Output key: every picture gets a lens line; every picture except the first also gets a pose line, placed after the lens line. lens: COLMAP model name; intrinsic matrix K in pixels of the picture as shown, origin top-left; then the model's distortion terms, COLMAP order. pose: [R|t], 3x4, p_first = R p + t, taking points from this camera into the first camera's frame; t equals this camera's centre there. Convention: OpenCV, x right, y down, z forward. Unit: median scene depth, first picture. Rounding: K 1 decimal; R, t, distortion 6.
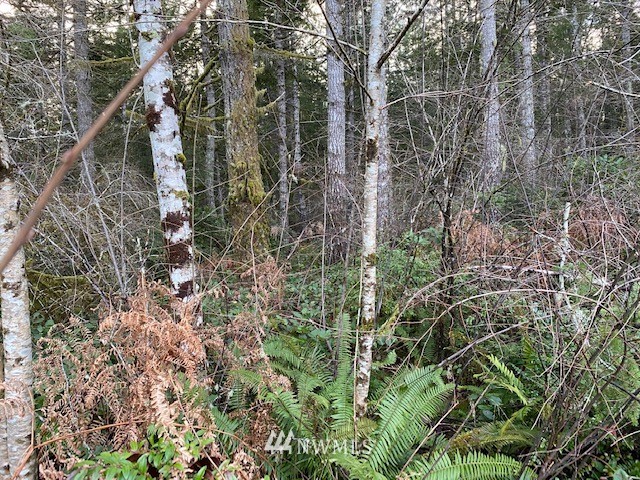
lens RADIAL K [[468.1, 0, 320.0], [0, 468.1, 240.0], [0, 0, 1]] dist [0.038311, -0.044308]
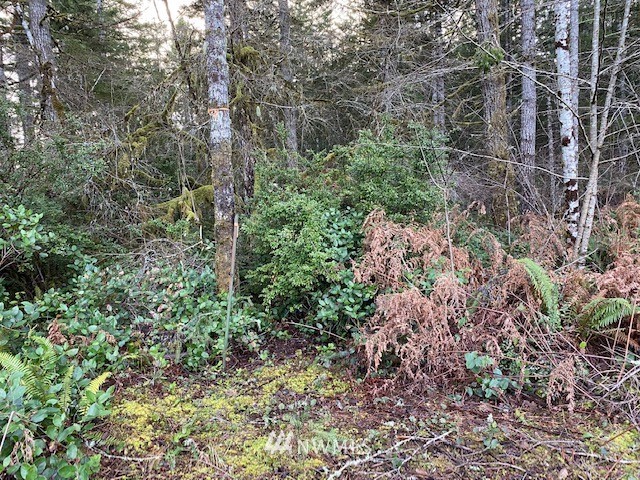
lens RADIAL K [[468.1, 0, 320.0], [0, 468.1, 240.0], [0, 0, 1]] dist [0.038311, -0.044308]
pose [[0.978641, 0.010011, -0.205334, -1.096054], [-0.000818, 0.998995, 0.044809, 0.152399], [0.205576, -0.043684, 0.977666, -1.713727]]
